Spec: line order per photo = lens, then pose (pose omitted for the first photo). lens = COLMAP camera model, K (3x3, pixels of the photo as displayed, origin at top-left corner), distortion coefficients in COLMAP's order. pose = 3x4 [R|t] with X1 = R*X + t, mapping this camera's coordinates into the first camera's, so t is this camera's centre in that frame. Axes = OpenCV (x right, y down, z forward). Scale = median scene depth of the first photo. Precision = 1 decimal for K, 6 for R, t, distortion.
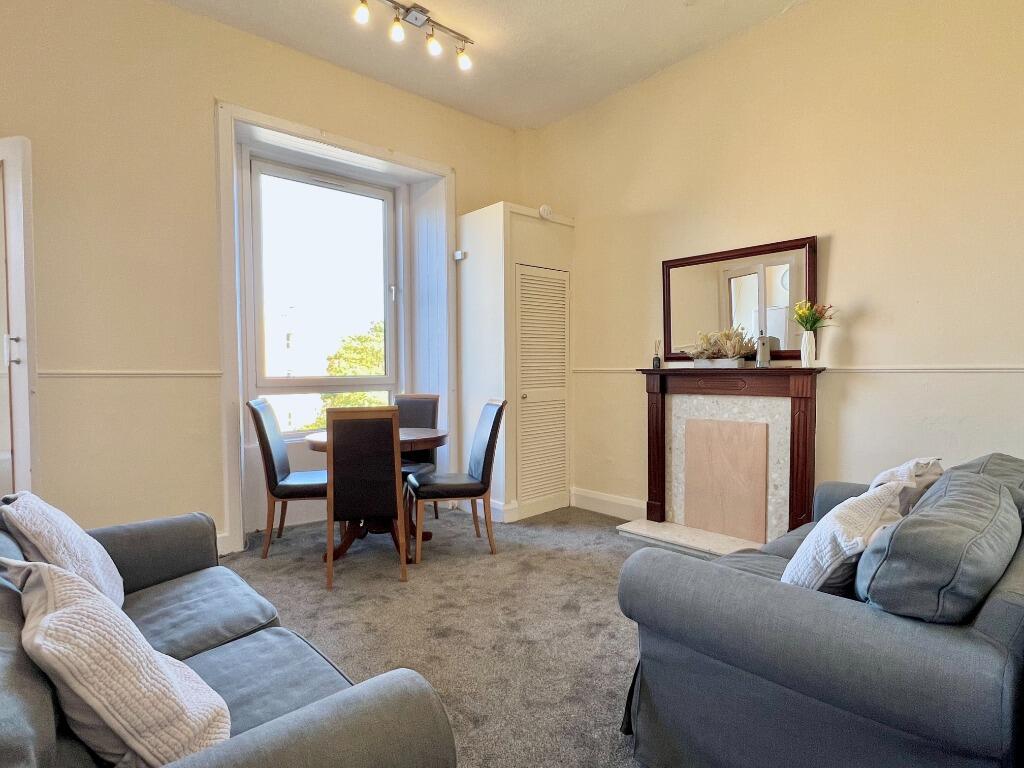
lens RADIAL K [[550.2, 0, 512.0], [0, 550.2, 384.0], [0, 0, 1]] dist [-0.001382, -0.000187]
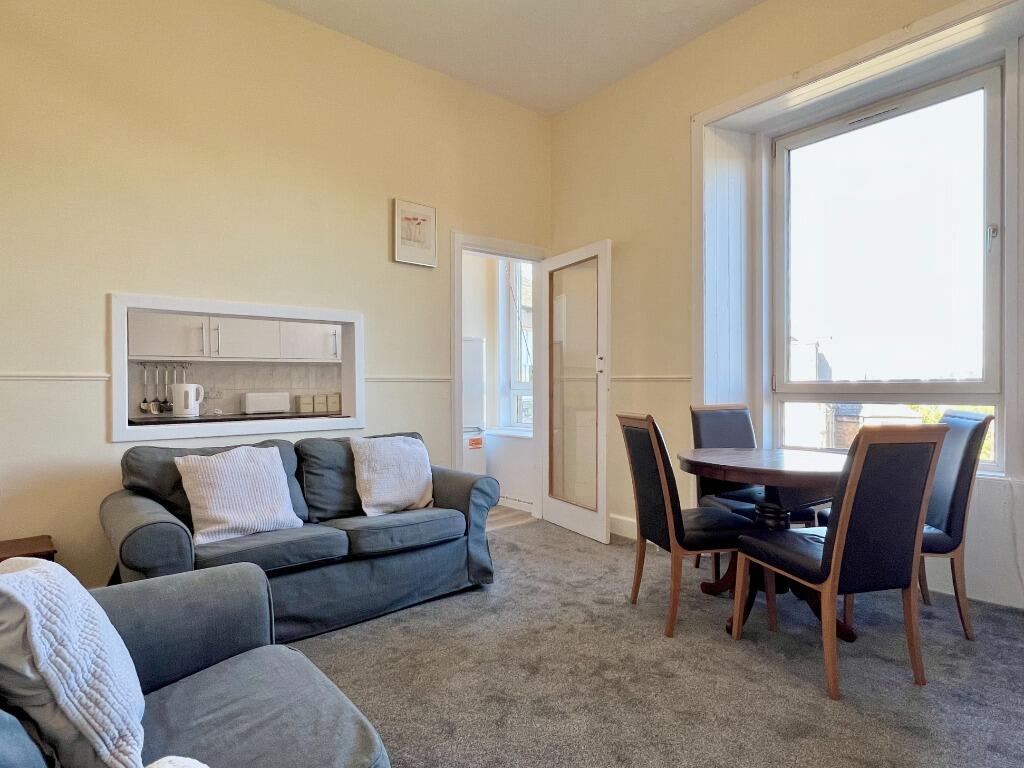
lens RADIAL K [[577.5, 0, 512.0], [0, 577.5, 384.0], [0, 0, 1]] dist [-0.000607, 0.000060]
pose [[-0.033705, 0.010878, -0.999373, 0.597548], [-0.020953, 0.999713, 0.011589, -0.010309], [0.999212, 0.021331, -0.033467, 0.737069]]
